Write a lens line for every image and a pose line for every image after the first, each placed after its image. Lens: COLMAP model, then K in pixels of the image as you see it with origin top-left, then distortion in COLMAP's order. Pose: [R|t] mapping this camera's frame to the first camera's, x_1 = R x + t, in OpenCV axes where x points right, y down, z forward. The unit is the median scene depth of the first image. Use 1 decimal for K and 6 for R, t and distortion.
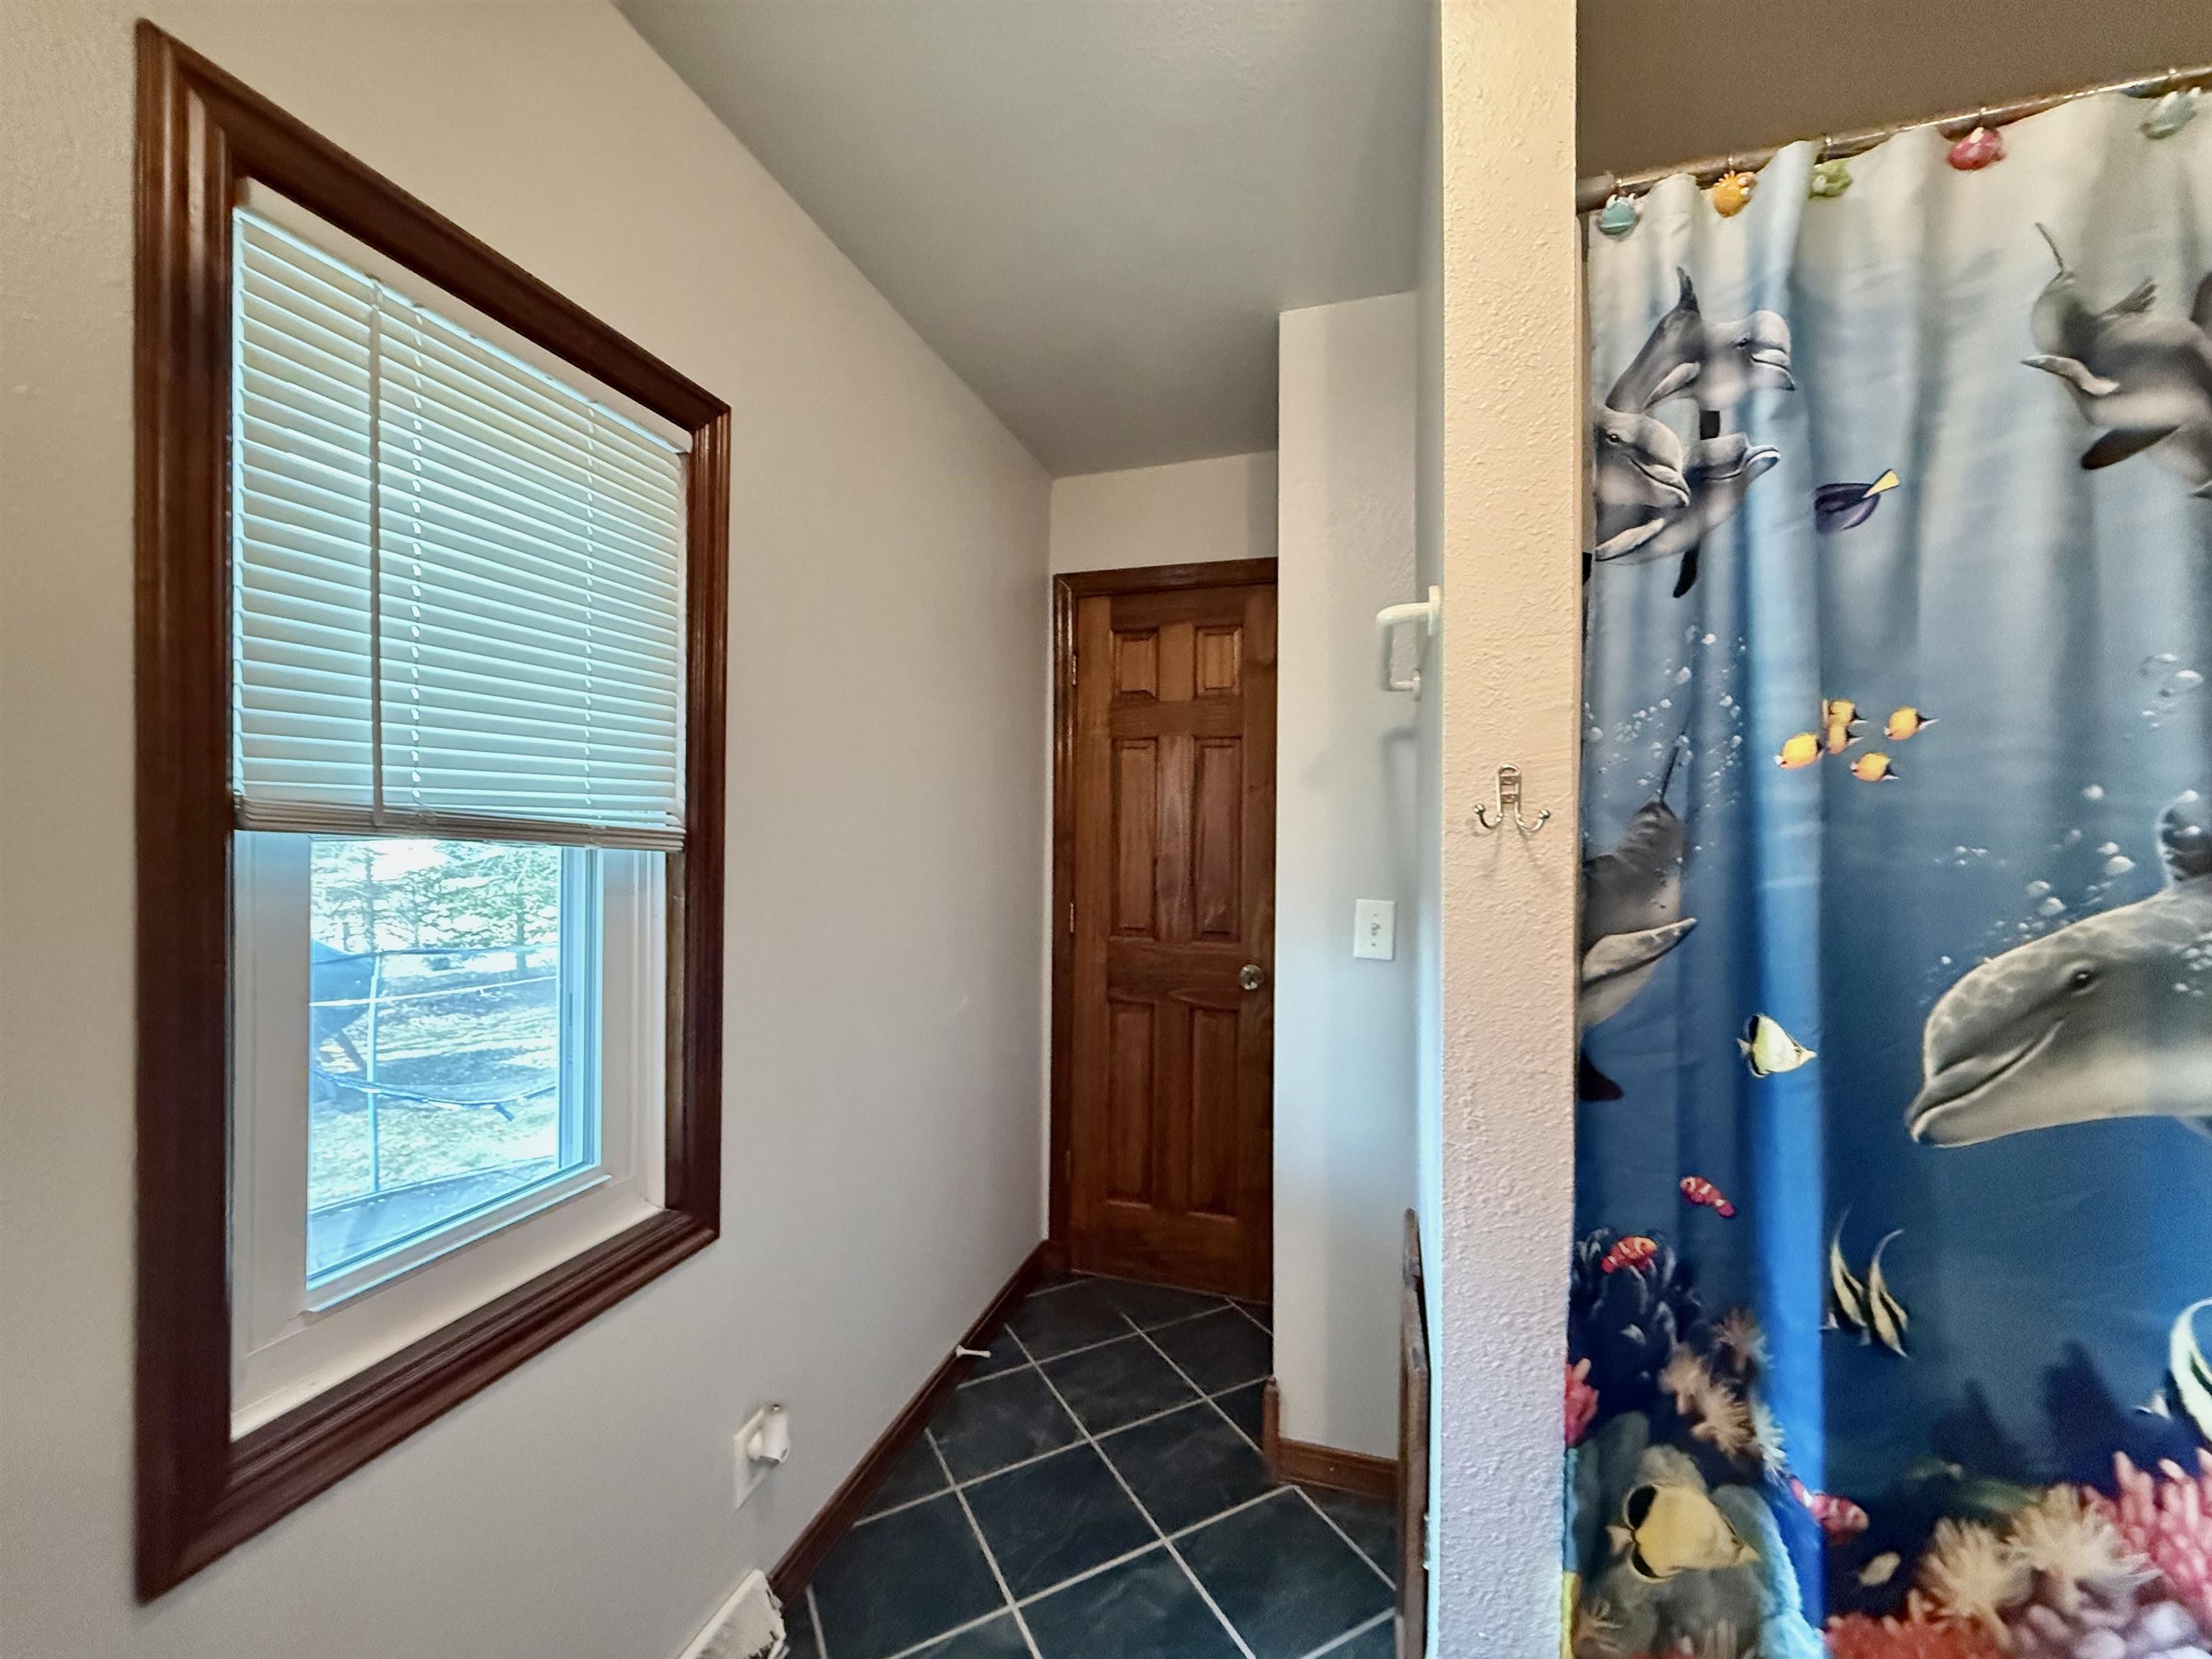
lens RADIAL K [[880.4, 0, 1086.0], [0, 880.4, 824.1], [0, 0, 1]] dist [-0.000247, 0.000607]
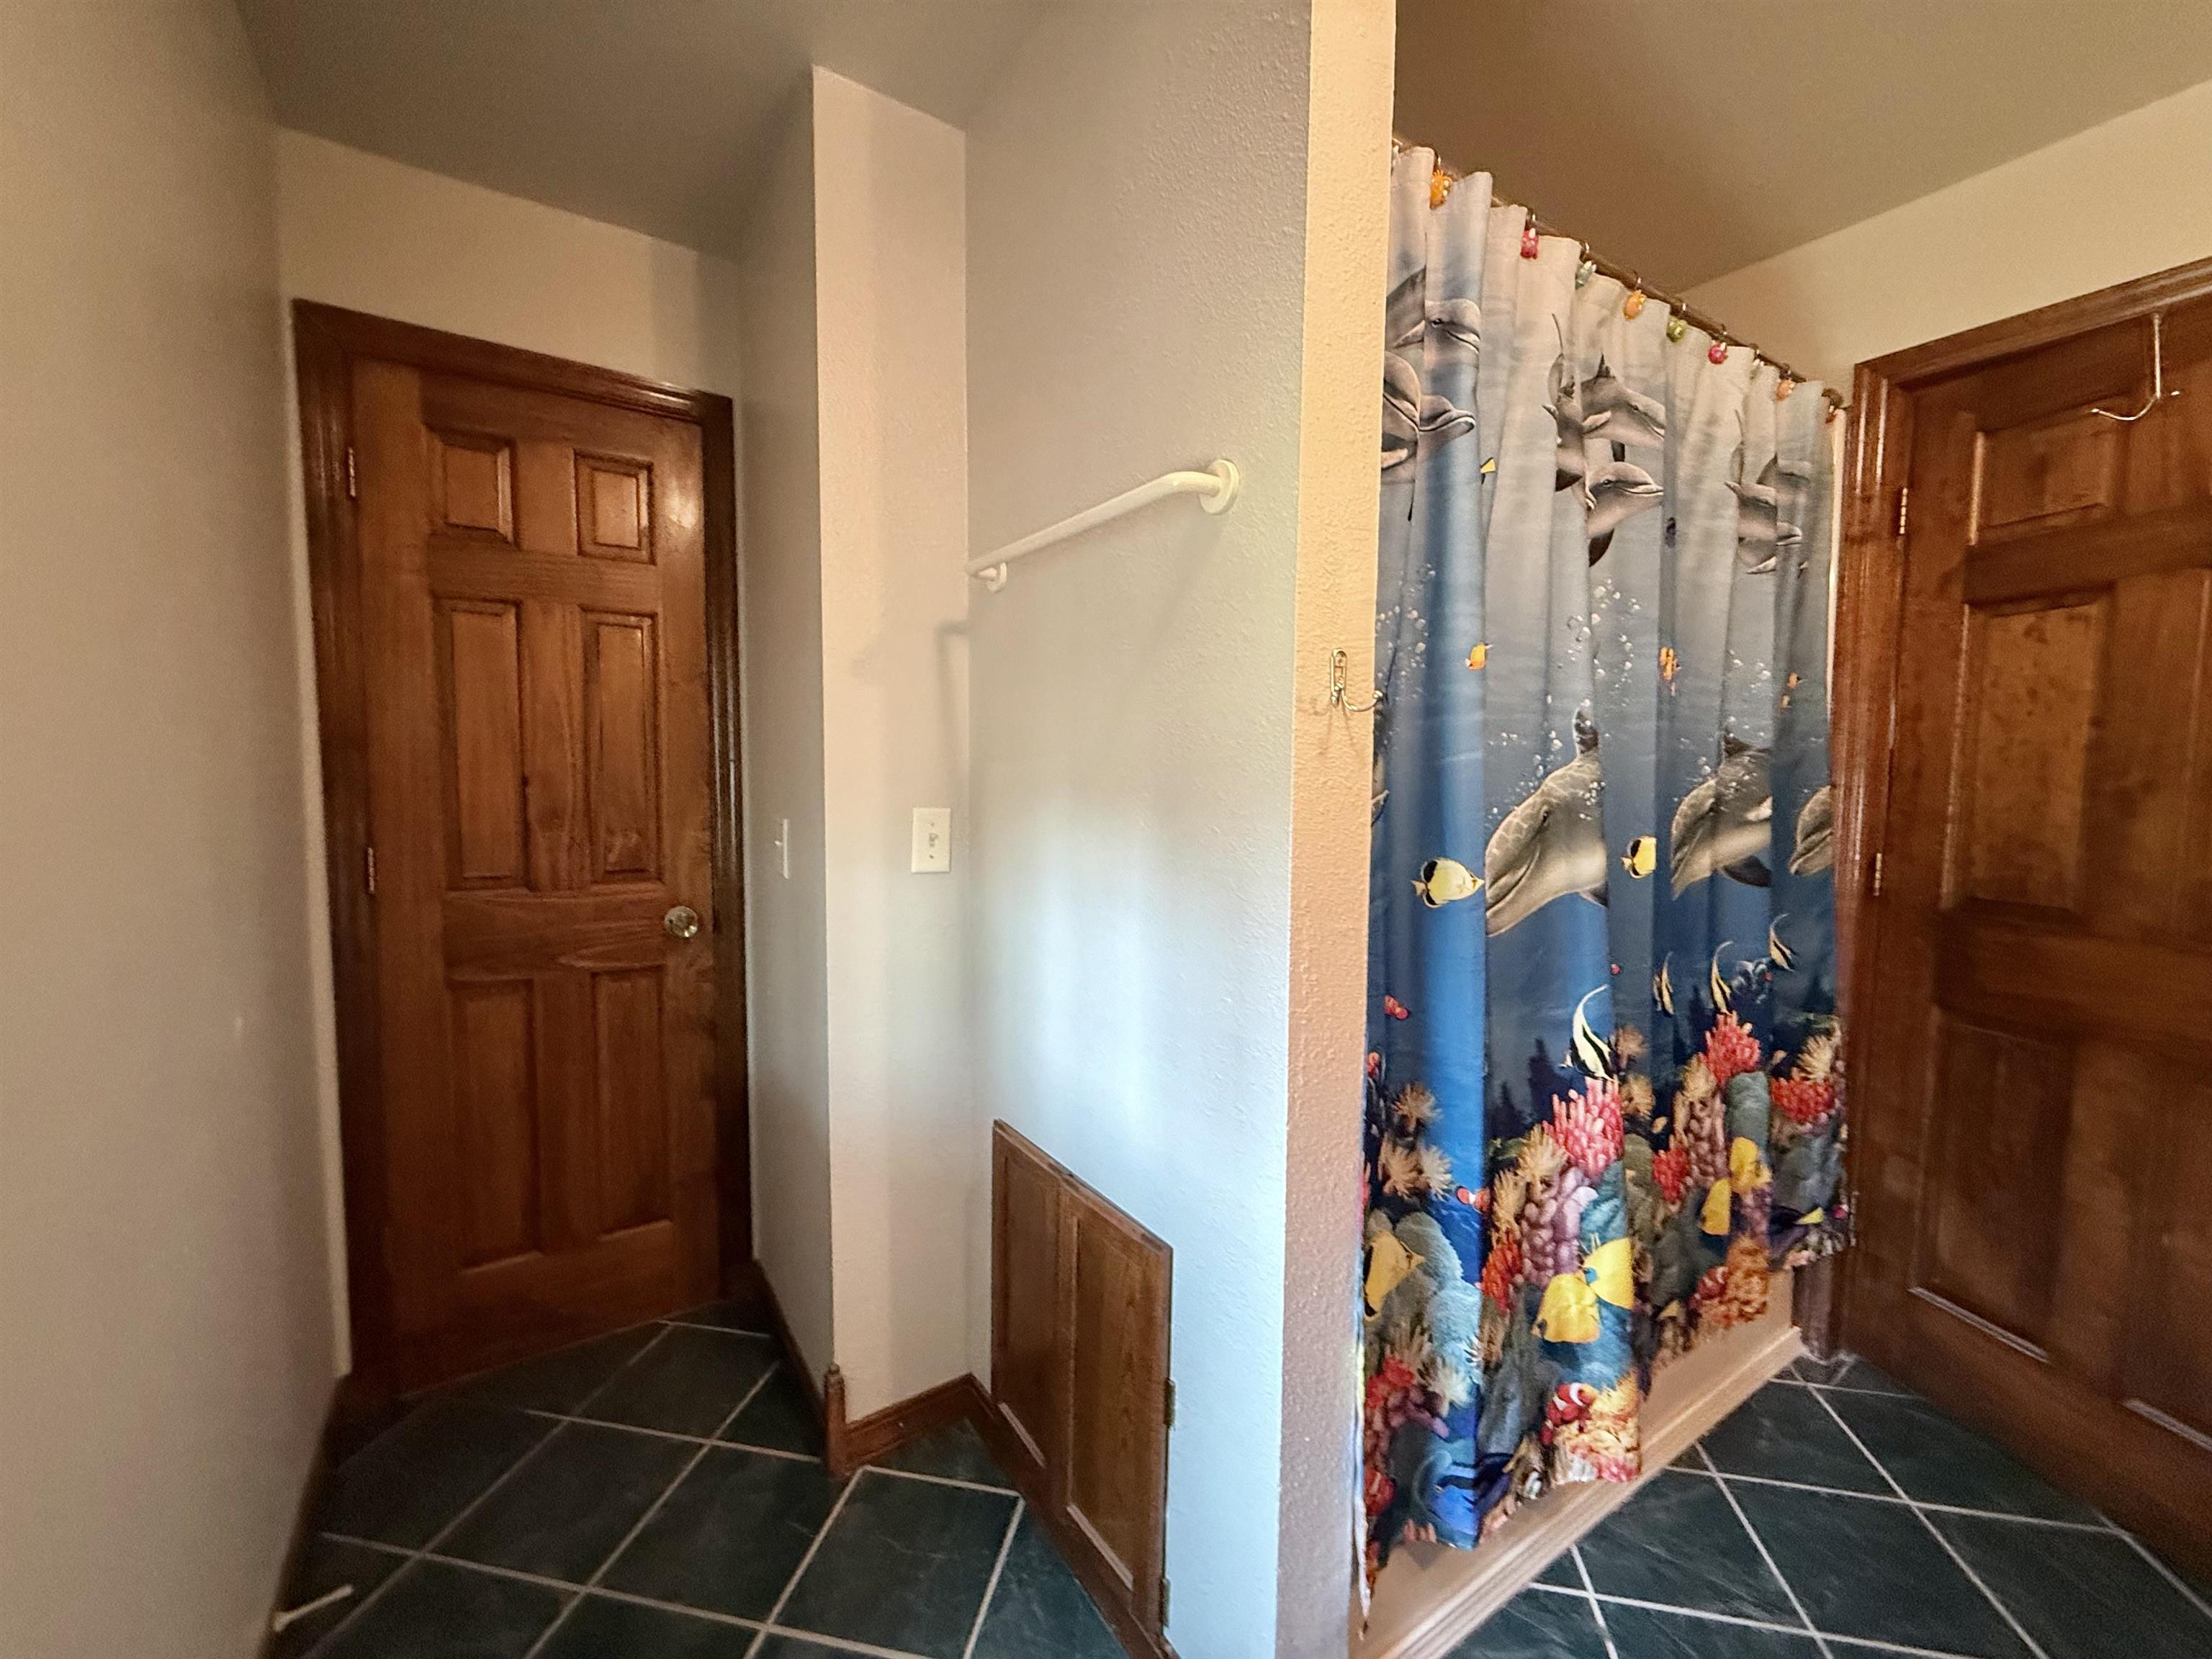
lens RADIAL K [[880.4, 0, 1106.6], [0, 880.4, 827.0], [0, 0, 1]] dist [-0.000247, 0.000607]
pose [[0.616969, -0.055306, 0.785042, -0.378075], [-0.005571, 0.997196, 0.074631, 0.049022], [-0.786968, -0.050419, 0.614930, 0.392934]]
